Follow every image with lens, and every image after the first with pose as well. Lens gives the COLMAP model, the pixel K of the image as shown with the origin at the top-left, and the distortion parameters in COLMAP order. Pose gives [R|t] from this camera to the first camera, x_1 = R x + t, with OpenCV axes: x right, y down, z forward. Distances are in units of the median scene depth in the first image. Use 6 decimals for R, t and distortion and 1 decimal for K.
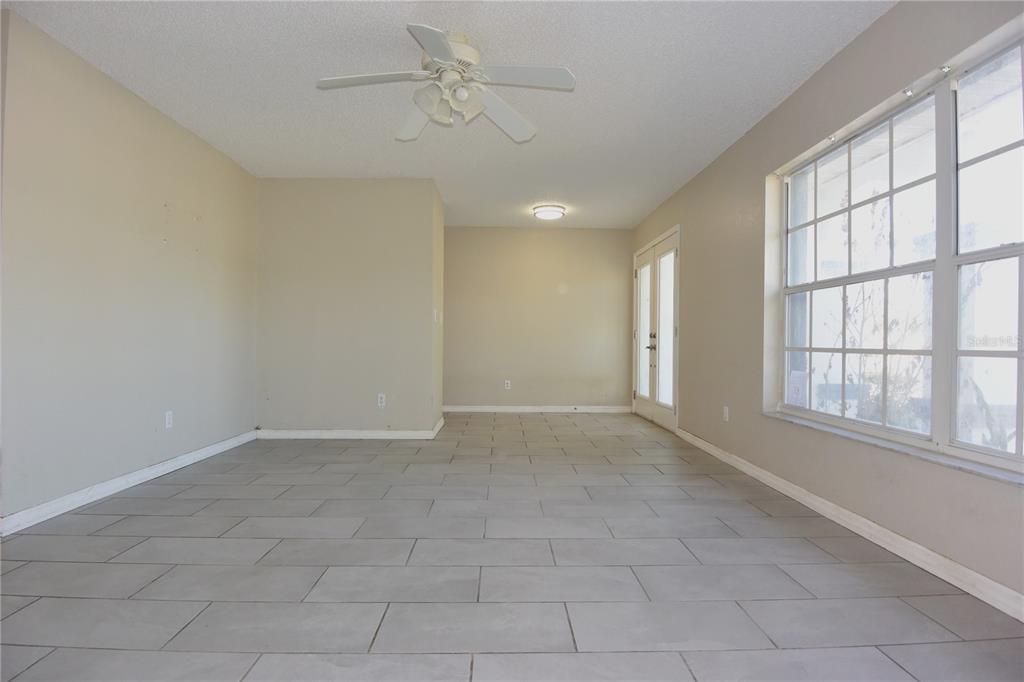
lens RADIAL K [[525.7, 0, 514.4], [0, 525.7, 343.8], [0, 0, 1]] dist [0.003271, -0.000253]
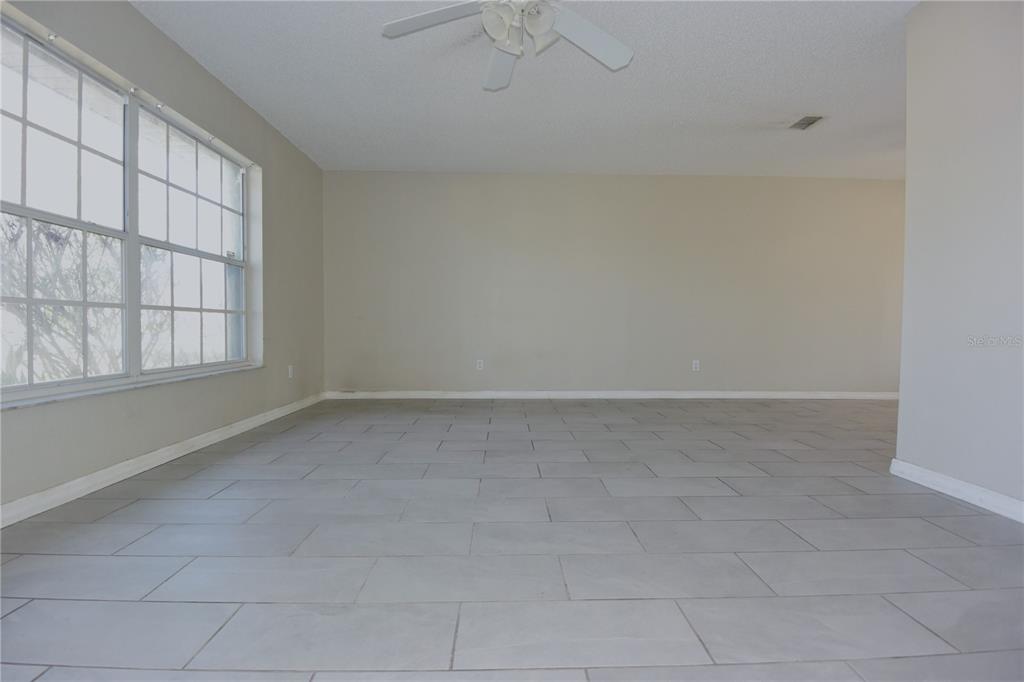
lens RADIAL K [[525.7, 0, 514.4], [0, 525.7, 343.8], [0, 0, 1]] dist [0.003271, -0.000253]
pose [[-0.999887, -0.012888, 0.007676, -0.134527], [-0.012623, 0.999355, 0.033611, 0.049710], [-0.008105, 0.033511, -0.999405, 2.135089]]
